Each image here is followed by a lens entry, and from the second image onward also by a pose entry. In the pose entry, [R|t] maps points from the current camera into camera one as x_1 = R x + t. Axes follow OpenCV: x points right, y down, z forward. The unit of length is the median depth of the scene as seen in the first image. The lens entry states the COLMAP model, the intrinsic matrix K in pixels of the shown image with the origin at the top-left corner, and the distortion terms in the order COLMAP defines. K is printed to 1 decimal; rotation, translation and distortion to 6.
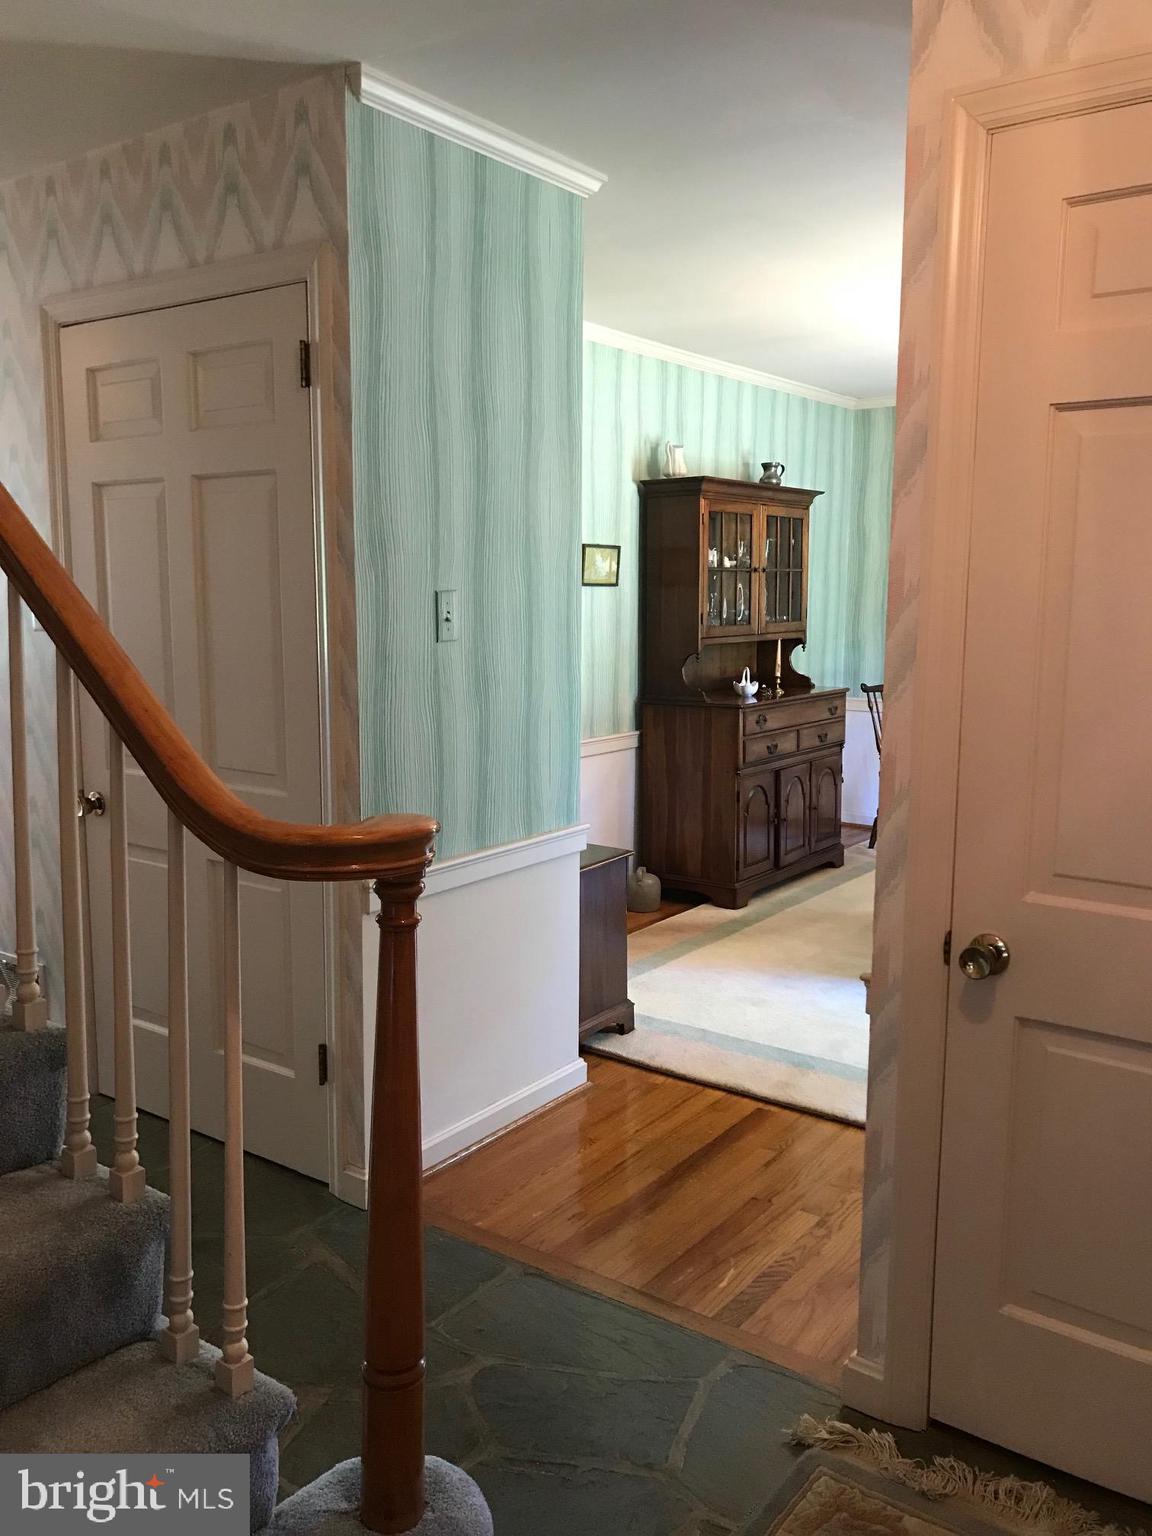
lens RADIAL K [[1258.0, 0, 580.4], [0, 1258.0, 764.7], [0, 0, 1]] dist [0.027819, -0.031780]
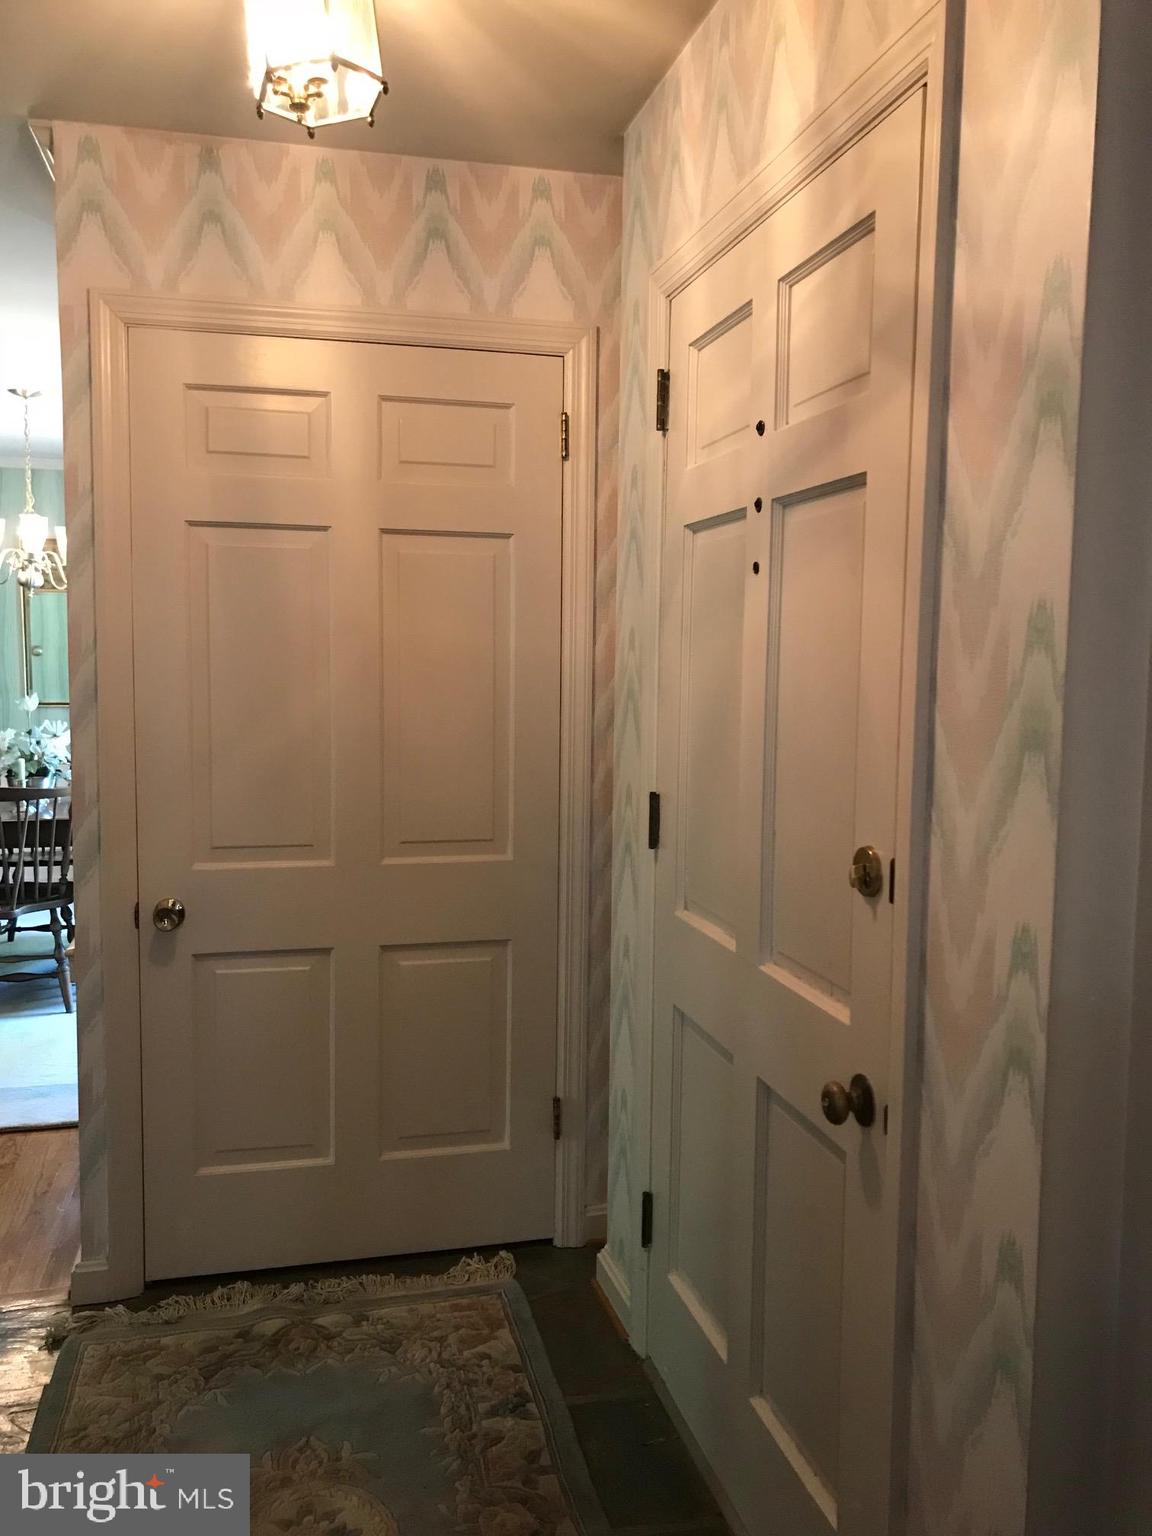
lens RADIAL K [[1258.0, 0, 572.7], [0, 1258.0, 769.7], [0, 0, 1]] dist [0.027819, -0.031780]
pose [[0.650166, -0.070115, 0.756550, -0.151994], [0.102212, 0.994753, 0.004352, 0.012403], [-0.752886, 0.074499, 0.653921, -0.086548]]
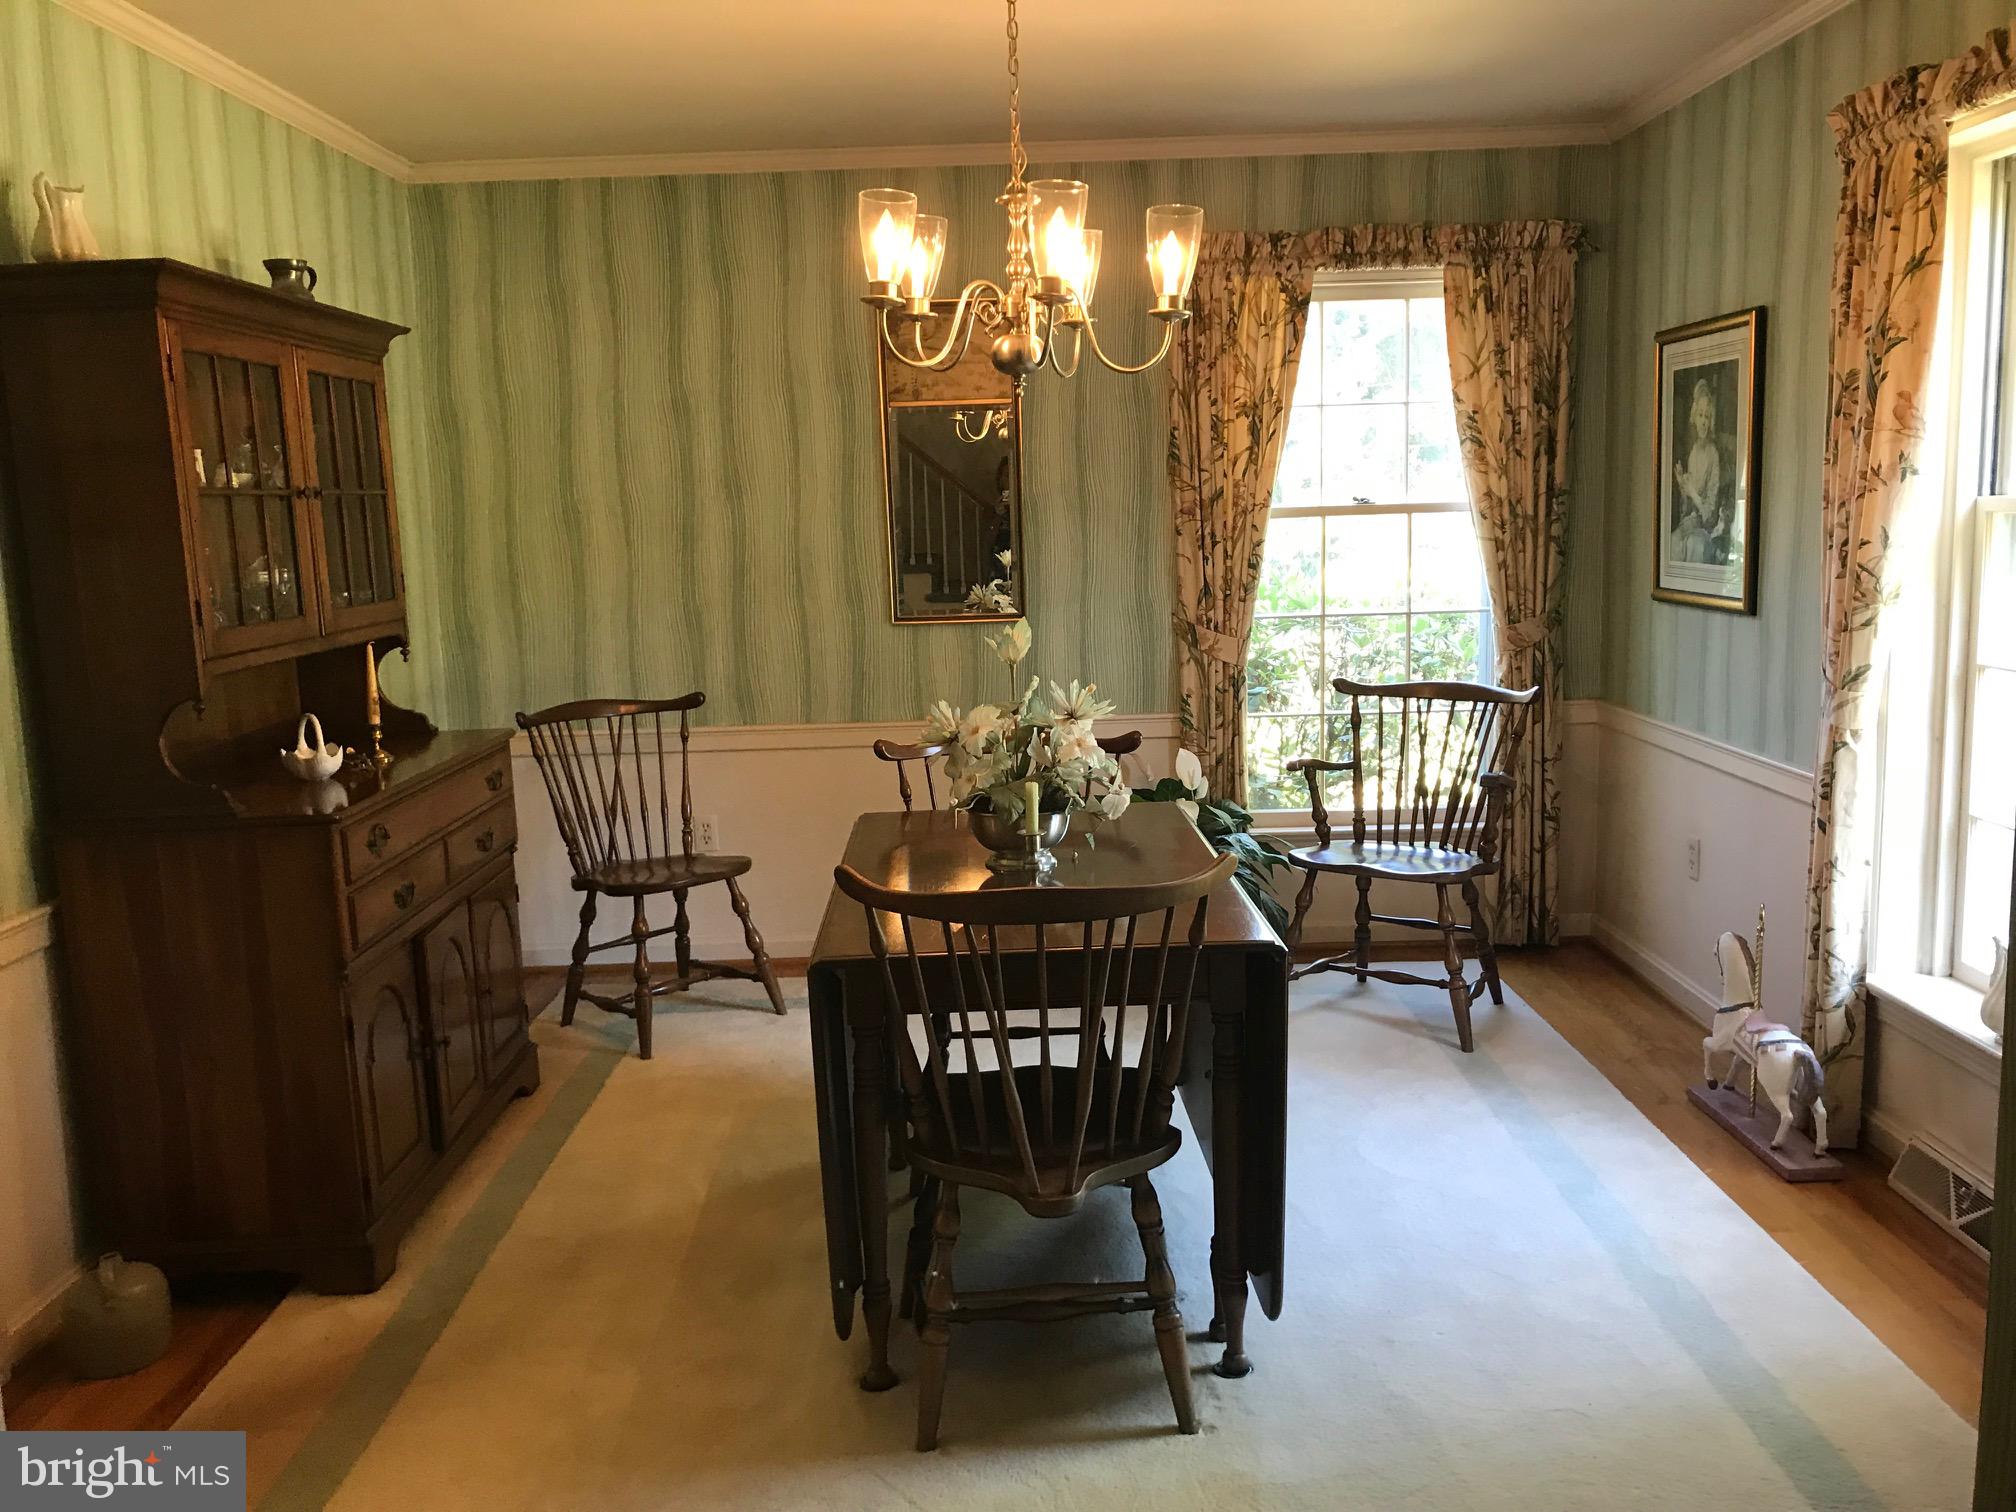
lens RADIAL K [[1651.1, 0, 1009.7], [0, 1651.1, 735.0], [0, 0, 1]] dist [0.027819, -0.031780]
pose [[0.802973, -0.109629, 0.585846, -0.011632], [0.115889, 0.992896, 0.026961, -0.062062], [-0.584640, 0.046244, 0.809974, 0.420070]]
